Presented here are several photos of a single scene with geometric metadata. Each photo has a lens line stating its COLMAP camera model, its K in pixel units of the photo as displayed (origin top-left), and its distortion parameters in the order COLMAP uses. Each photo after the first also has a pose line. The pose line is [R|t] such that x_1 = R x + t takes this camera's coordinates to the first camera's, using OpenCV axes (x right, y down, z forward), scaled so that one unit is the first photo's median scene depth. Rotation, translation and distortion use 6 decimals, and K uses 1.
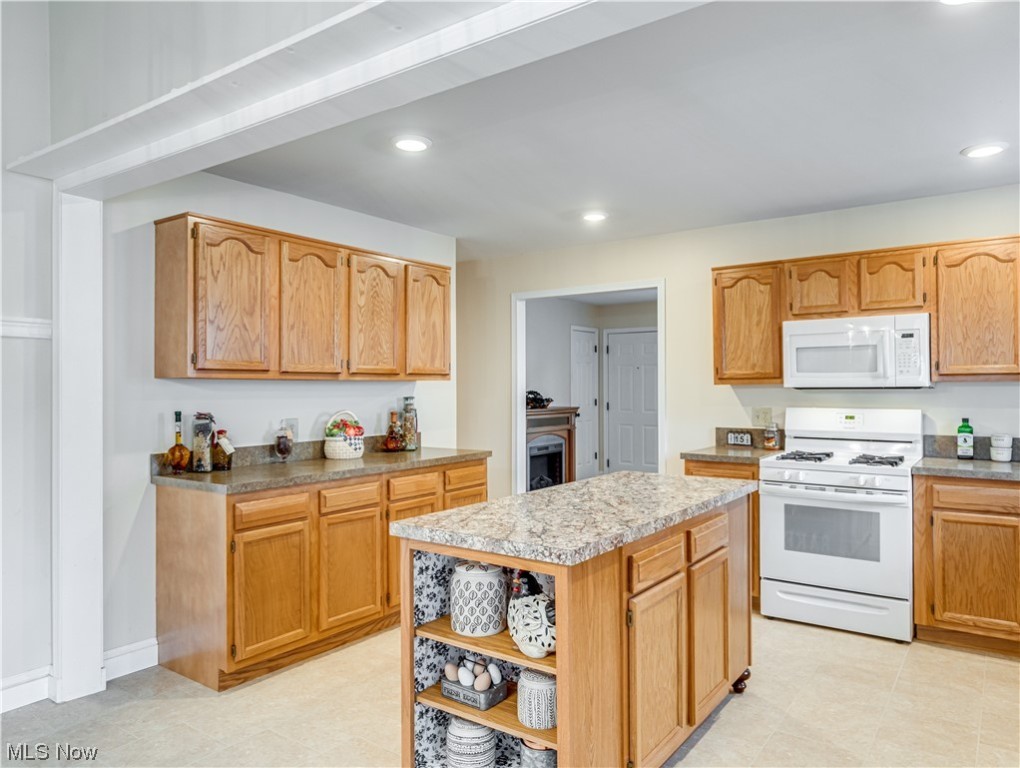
lens RADIAL K [[709.3, 0, 510.0], [0, 709.3, 384.0], [0, 0, 1]] dist [0.001828, -0.002133]
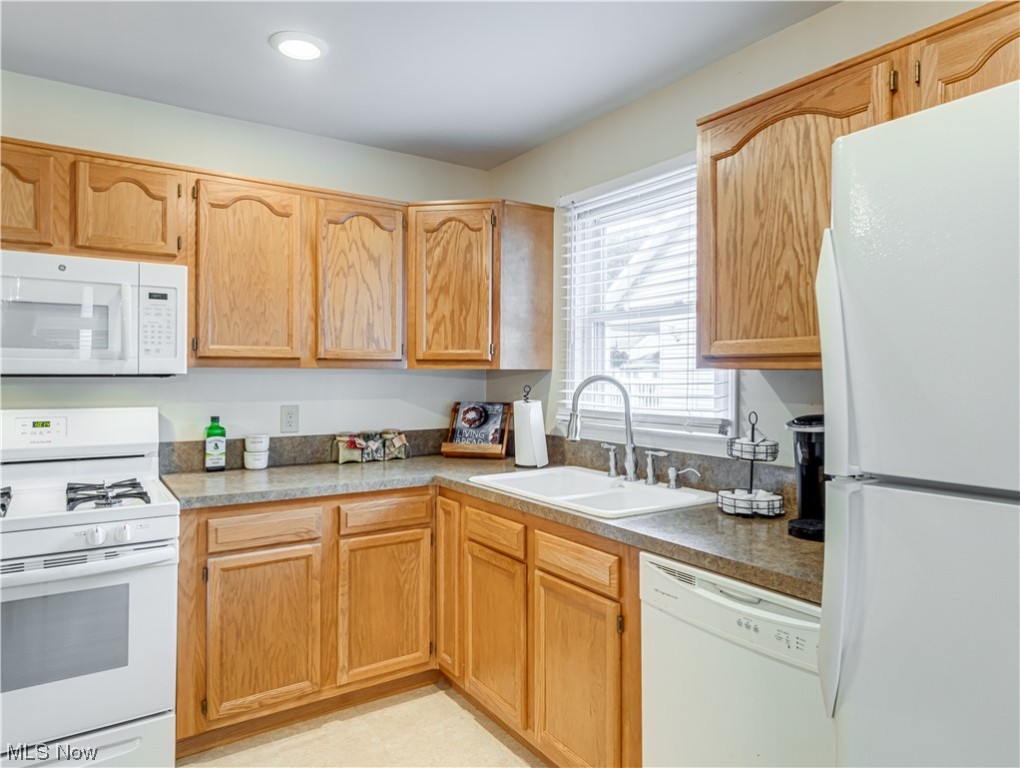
lens RADIAL K [[652.2, 0, 513.8], [0, 652.2, 370.1], [0, 0, 1]] dist [0.006034, 0.000222]
pose [[0.334545, 0.009466, 0.942332, 0.103508], [-0.012303, 0.999908, -0.005677, -0.000422], [-0.942299, -0.009695, 0.334631, 0.498193]]
